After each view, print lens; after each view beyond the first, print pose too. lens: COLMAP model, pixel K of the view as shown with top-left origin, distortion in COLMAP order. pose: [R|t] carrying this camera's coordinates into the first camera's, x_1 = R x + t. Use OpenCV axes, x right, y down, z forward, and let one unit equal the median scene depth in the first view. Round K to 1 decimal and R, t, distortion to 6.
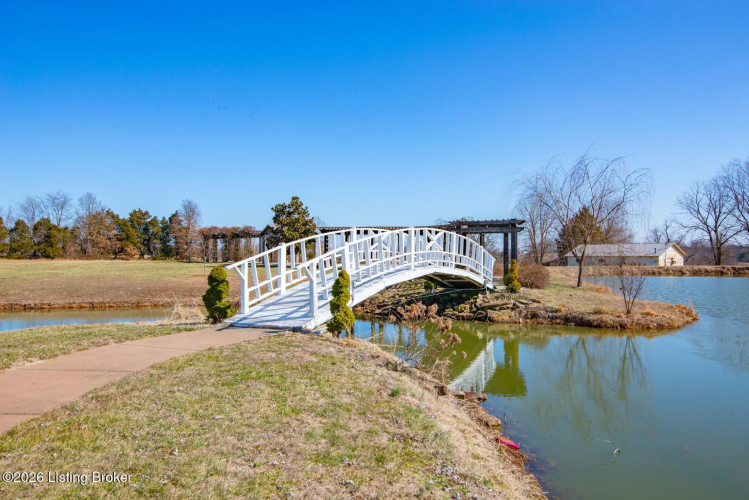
lens RADIAL K [[601.5, 0, 374.5], [0, 601.5, 250.0], [0, 0, 1]] dist [0.005285, 0.001048]
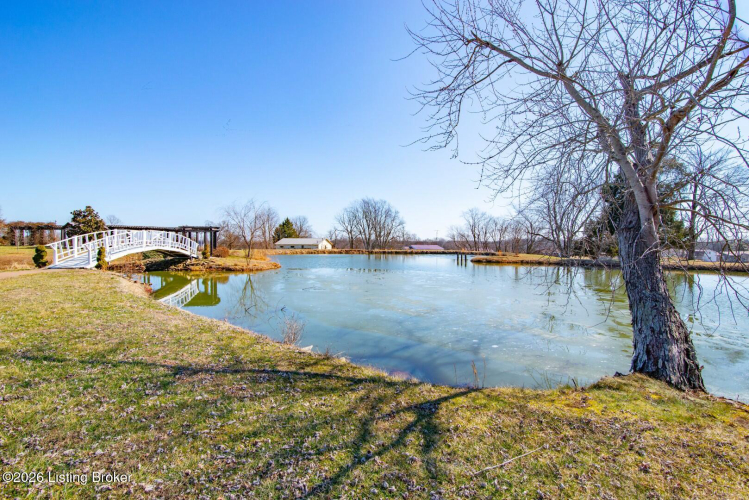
lens RADIAL K [[358.2, 0, 372.6], [0, 358.2, 259.6], [0, 0, 1]] dist [-0.000448, -0.000289]
pose [[0.864200, -0.011579, 0.503015, 0.082839], [-0.014935, 0.998704, 0.048648, -0.002086], [-0.502927, -0.049554, 0.862907, -0.451171]]
